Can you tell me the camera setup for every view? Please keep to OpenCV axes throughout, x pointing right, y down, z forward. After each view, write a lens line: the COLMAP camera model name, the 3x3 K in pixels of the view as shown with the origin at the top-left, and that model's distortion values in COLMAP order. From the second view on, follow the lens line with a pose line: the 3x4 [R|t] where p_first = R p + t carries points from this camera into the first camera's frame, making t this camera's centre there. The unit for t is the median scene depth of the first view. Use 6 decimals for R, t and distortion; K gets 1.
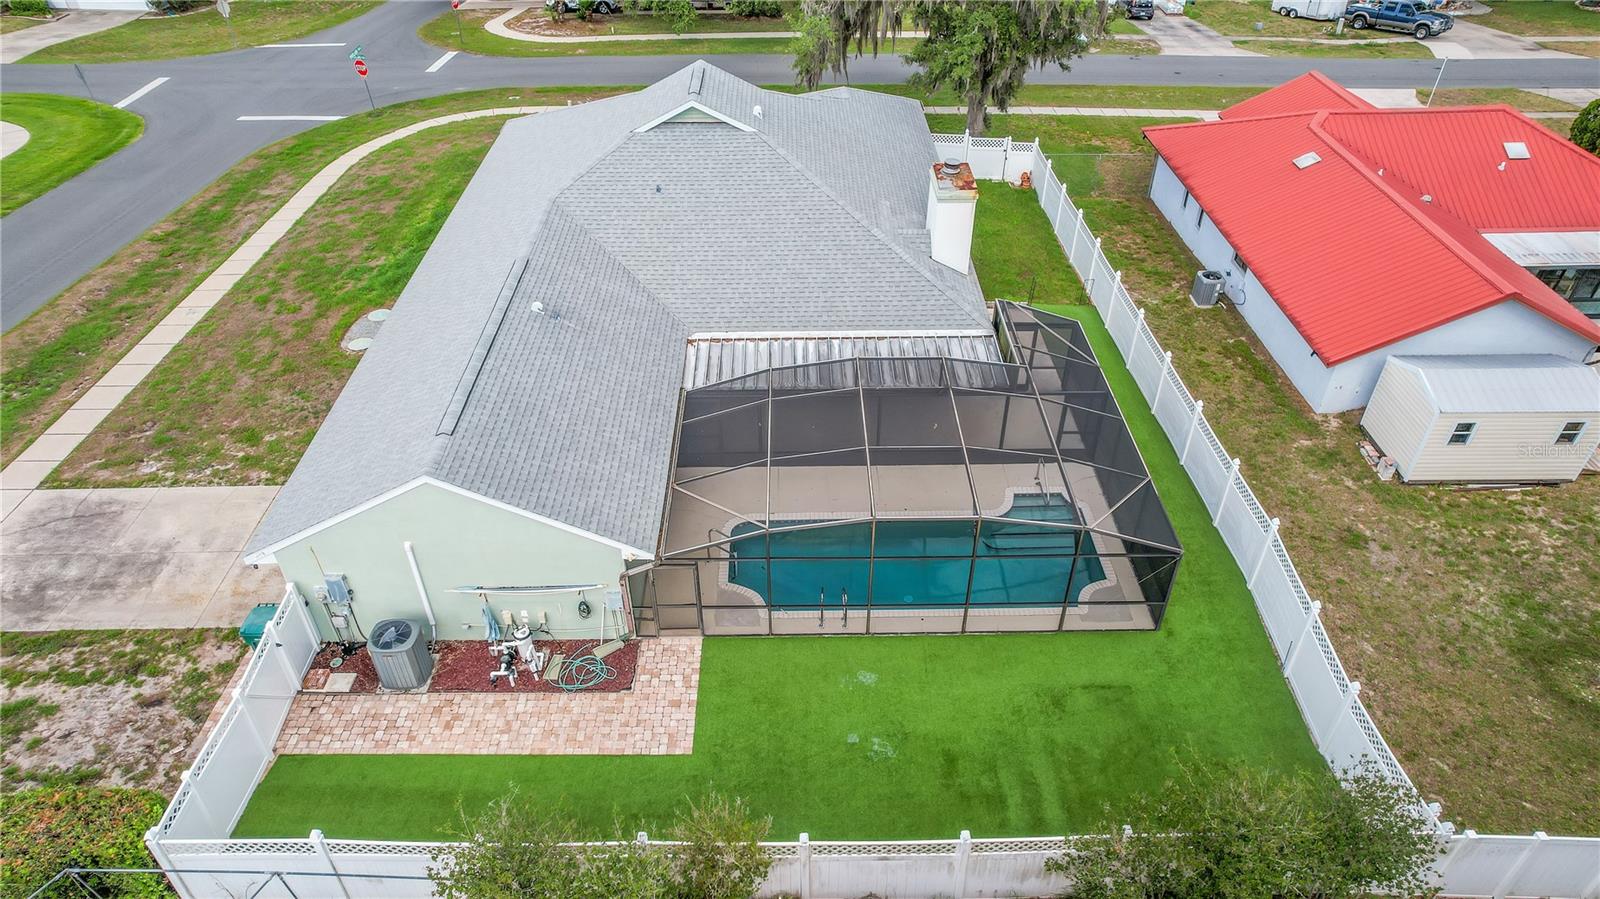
lens RADIAL K [[1020.4, 0, 800.0], [0, 1020.4, 449.5], [0, 0, 1]] dist [-0.047176, 0.072108]
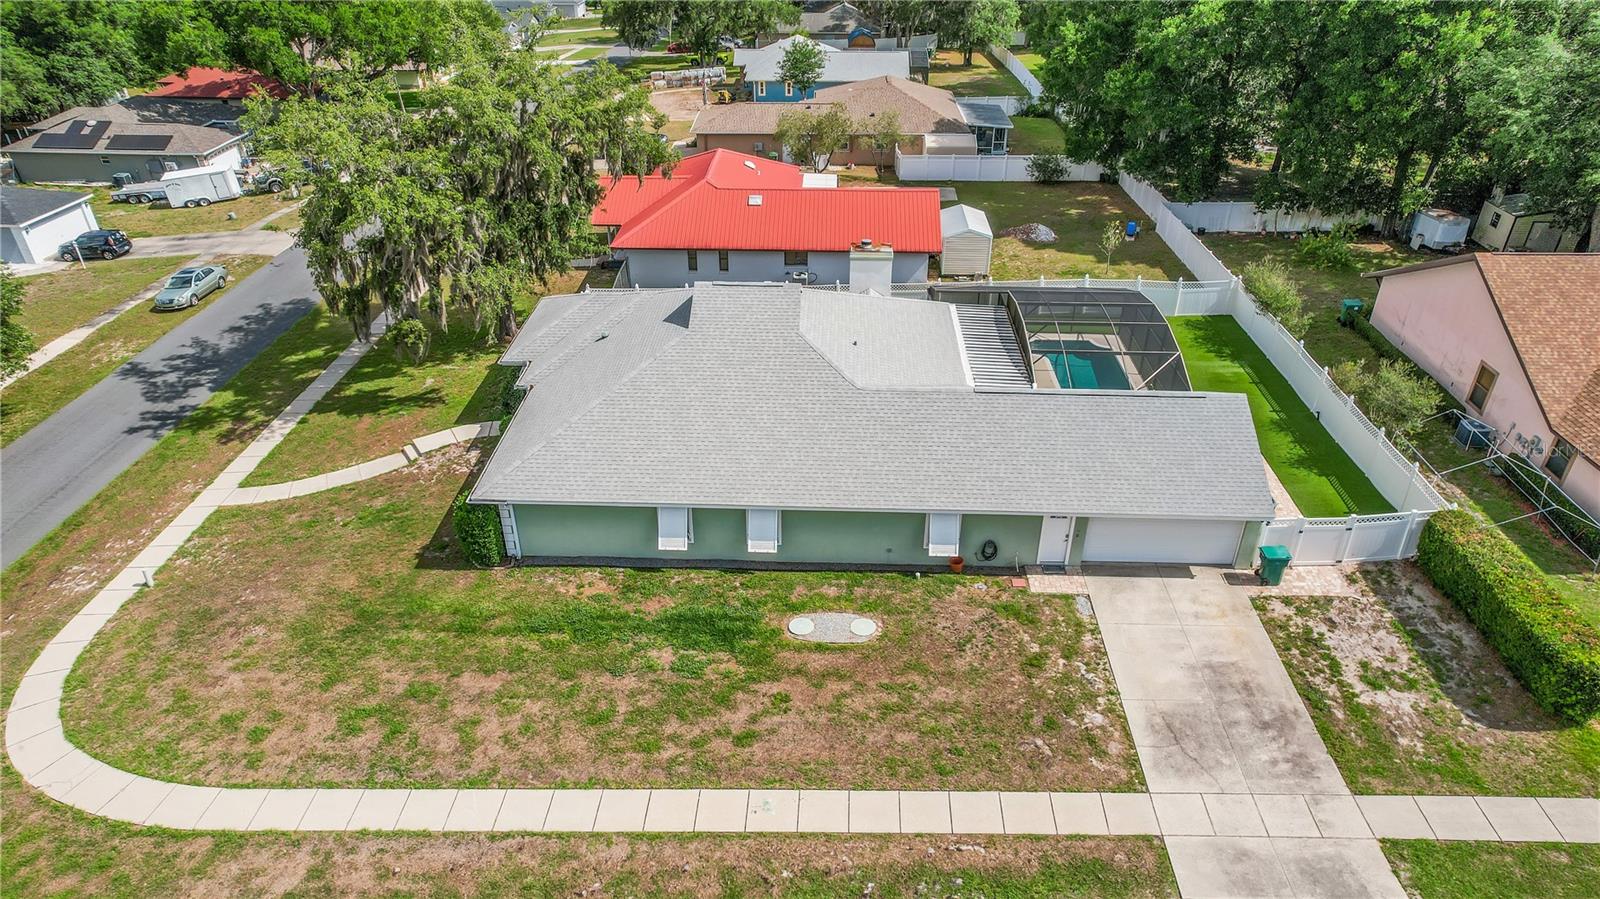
lens RADIAL K [[1020.4, 0, 800.0], [0, 1020.4, 449.5], [0, 0, 1]] dist [-0.047176, 0.072108]
pose [[0.051220, -0.507780, 0.859963, -1.706940], [0.605987, 0.700257, 0.377386, -0.900703], [-0.793824, 0.501797, 0.343575, 0.912951]]
